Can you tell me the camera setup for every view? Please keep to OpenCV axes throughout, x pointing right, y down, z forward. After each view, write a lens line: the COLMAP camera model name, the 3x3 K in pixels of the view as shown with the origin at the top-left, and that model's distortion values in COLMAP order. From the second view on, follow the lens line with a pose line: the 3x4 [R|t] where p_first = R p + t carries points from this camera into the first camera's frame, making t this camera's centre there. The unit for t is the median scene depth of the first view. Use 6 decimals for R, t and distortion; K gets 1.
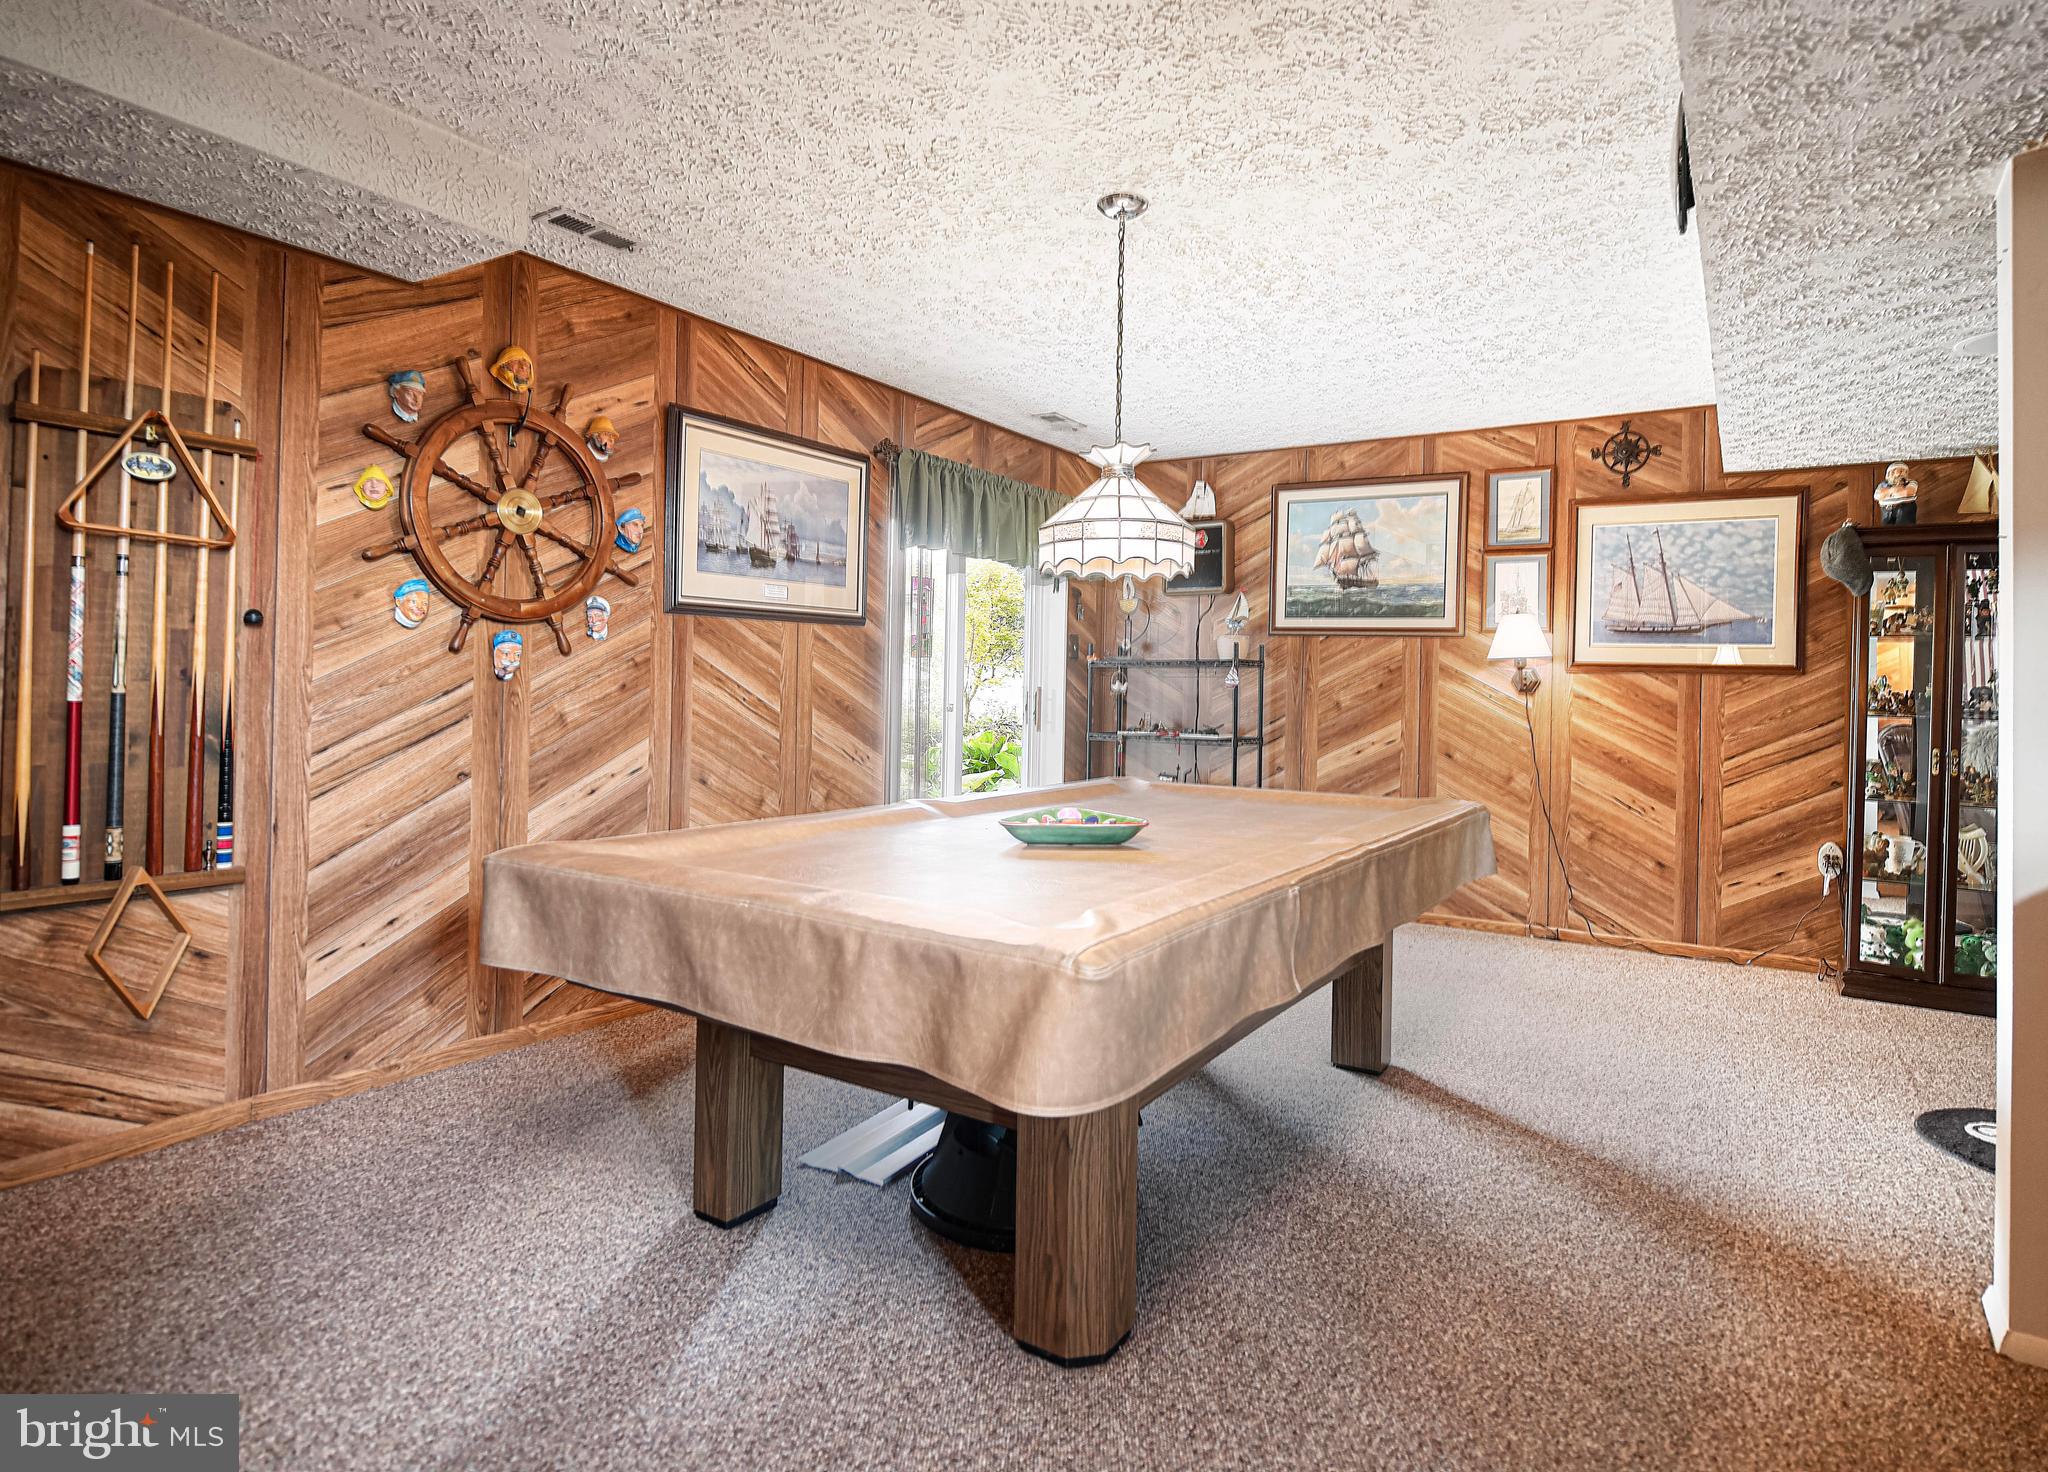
lens RADIAL K [[1036.9, 0, 1041.1], [0, 1036.9, 677.2], [0, 0, 1]] dist [-0.004042, -0.000492]
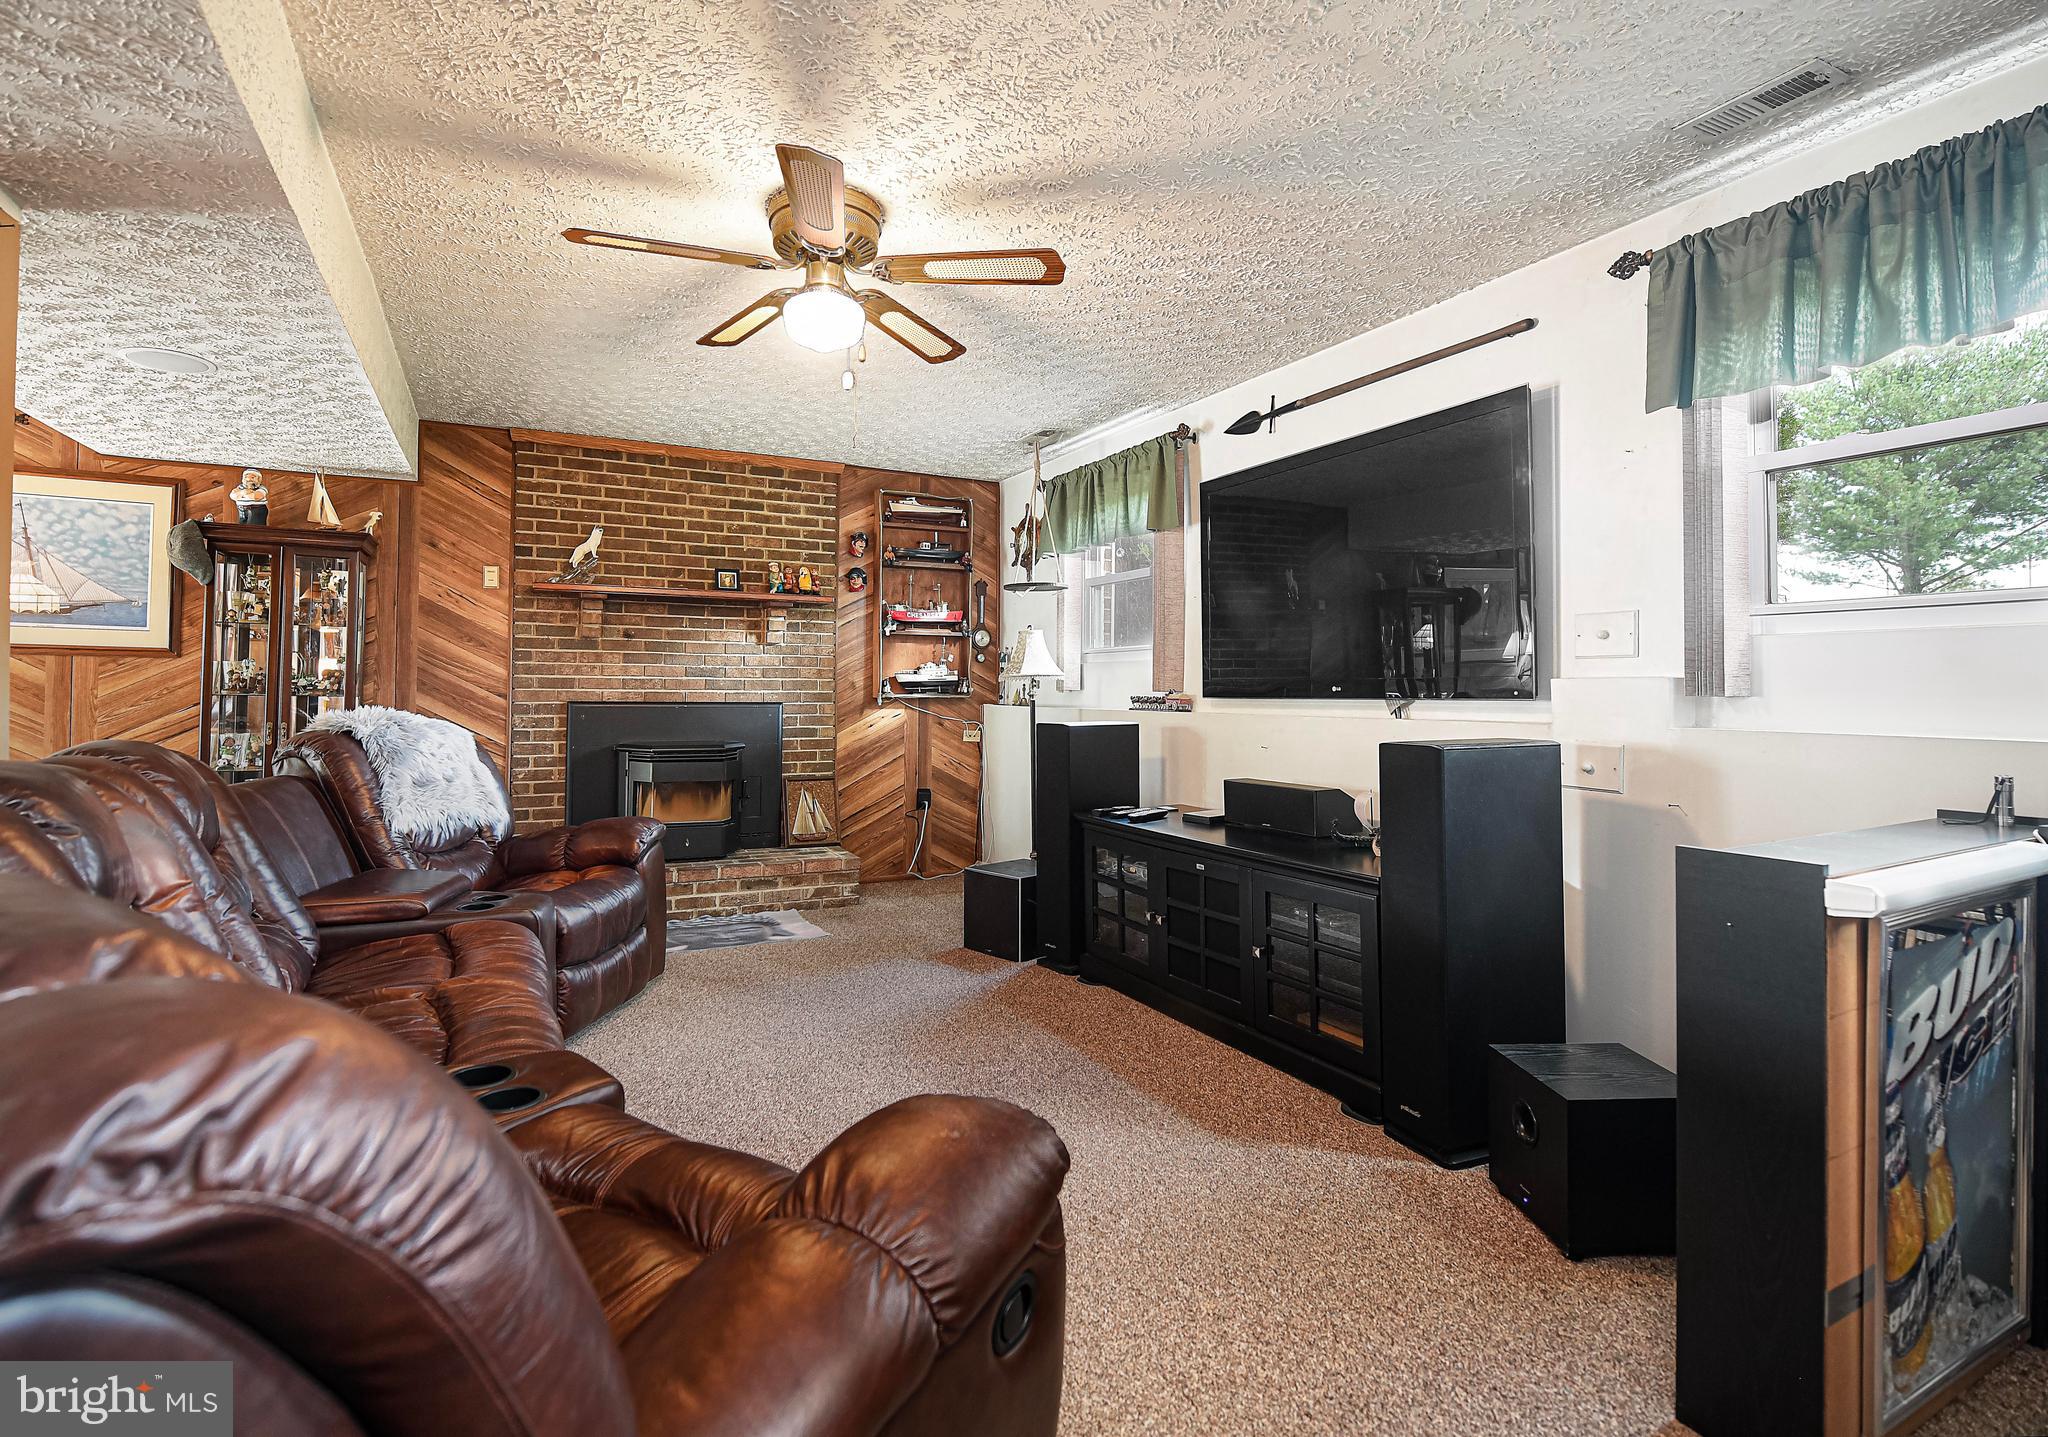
lens RADIAL K [[976.6, 0, 977.3], [0, 976.6, 672.2], [0, 0, 1]] dist [-0.000921, 0.000237]
pose [[0.554682, -0.000436, 0.832062, 0.444865], [-0.003861, 0.999988, 0.003099, 0.008739], [-0.832054, -0.004932, 0.554673, -0.291331]]
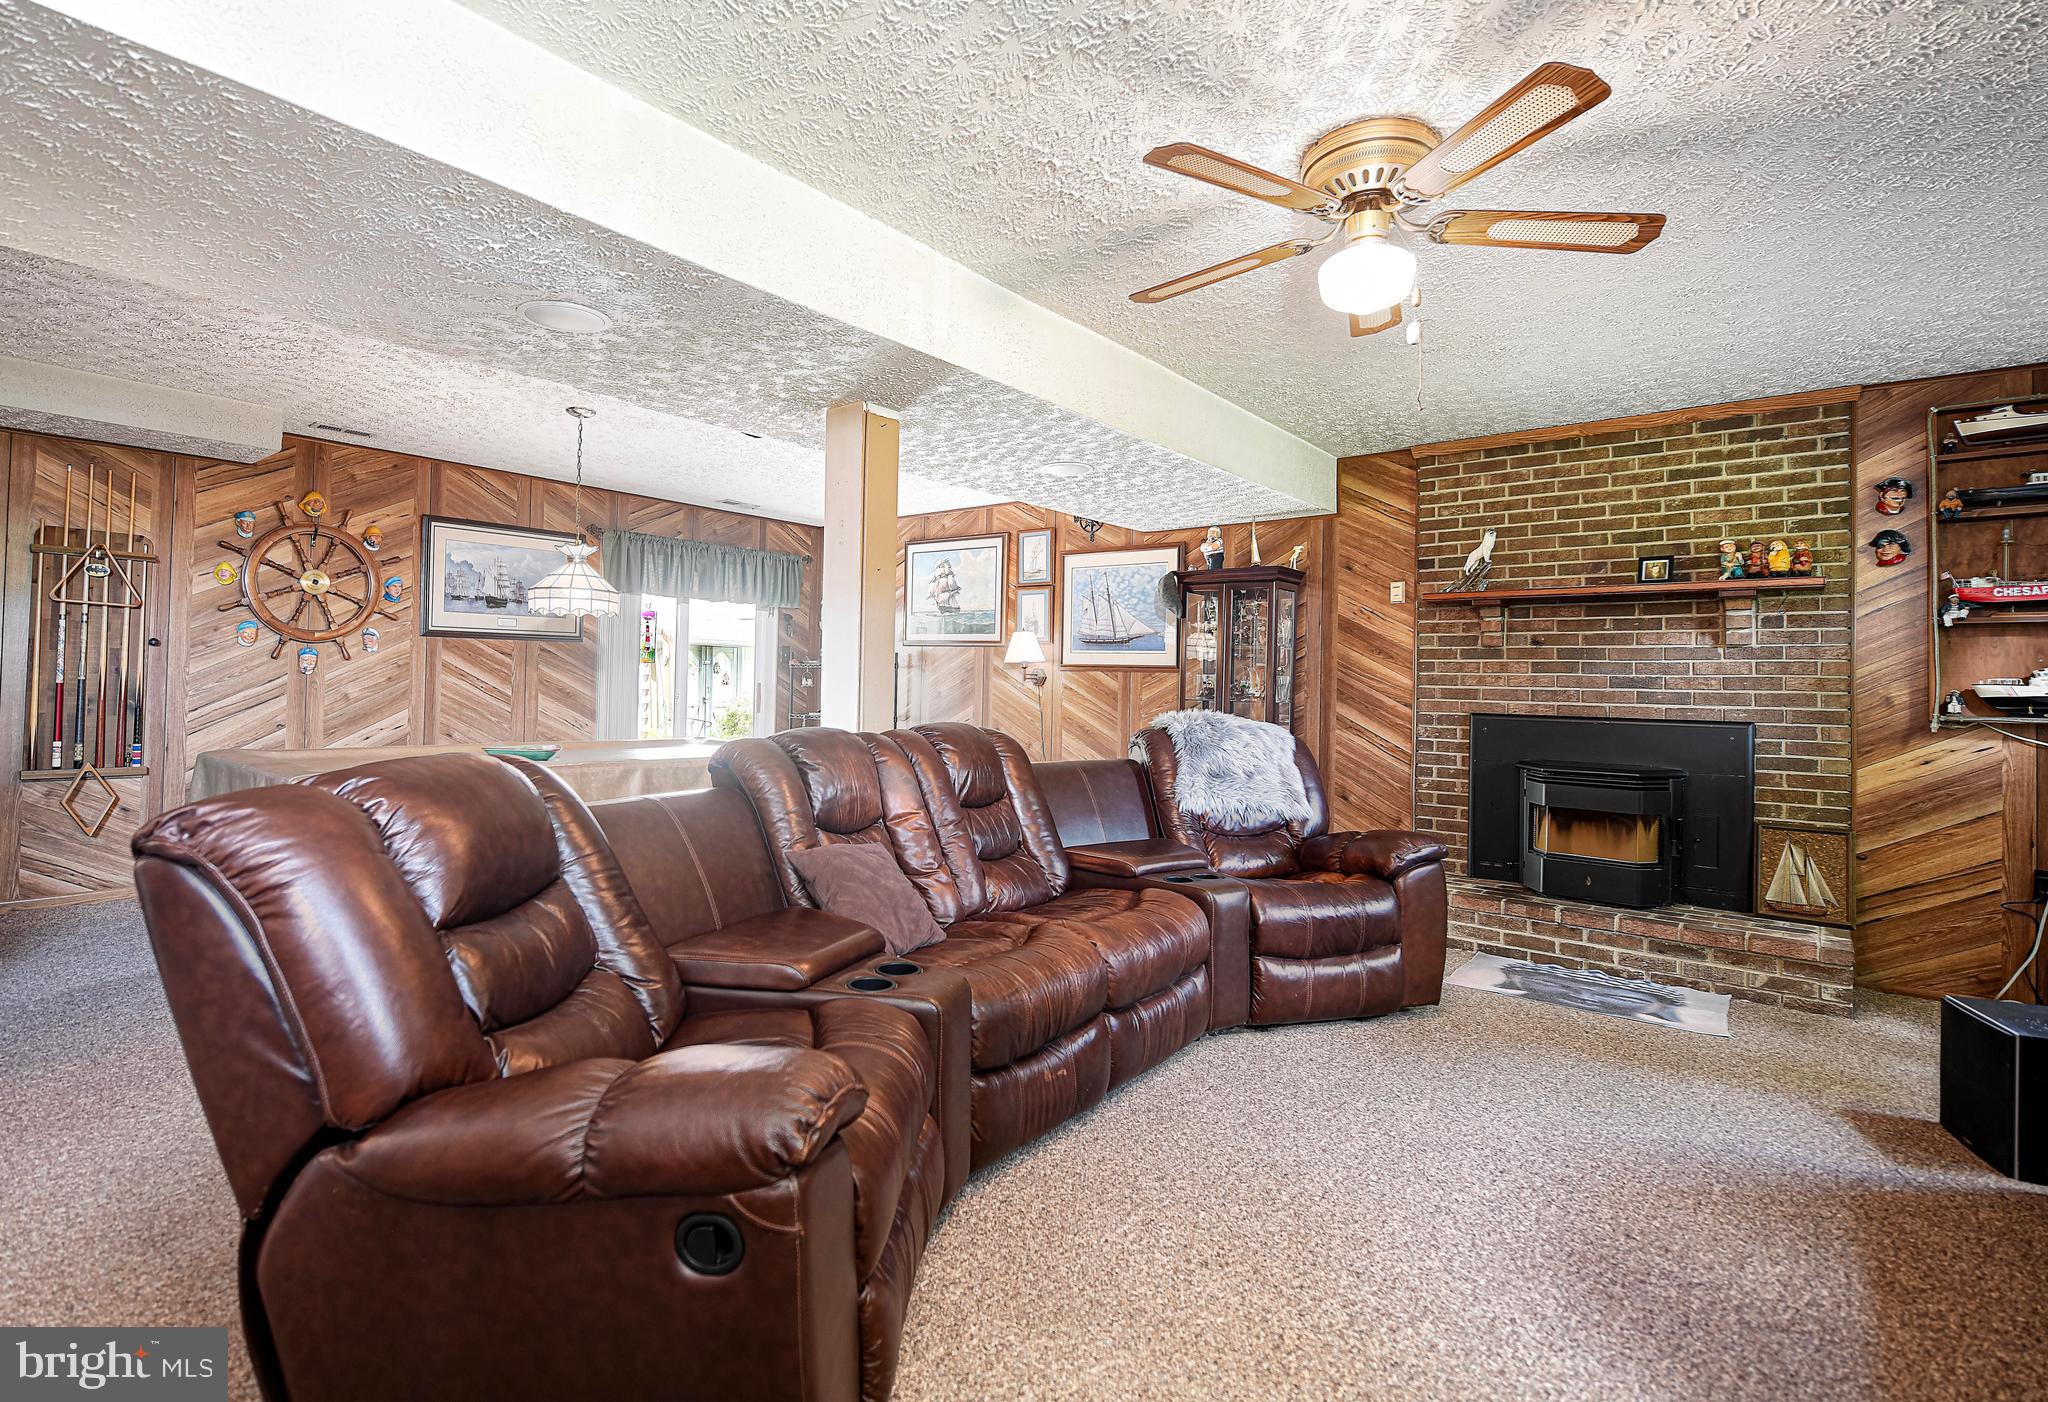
lens RADIAL K [[965.7, 0, 1018.5], [0, 965.7, 668.4], [0, 0, 1]] dist [-0.002255, -0.000661]
pose [[0.989862, -0.001899, -0.142020, 0.872735], [-0.000077, 0.999903, -0.013909, 0.014368], [0.142032, 0.013779, 0.989766, -0.455815]]
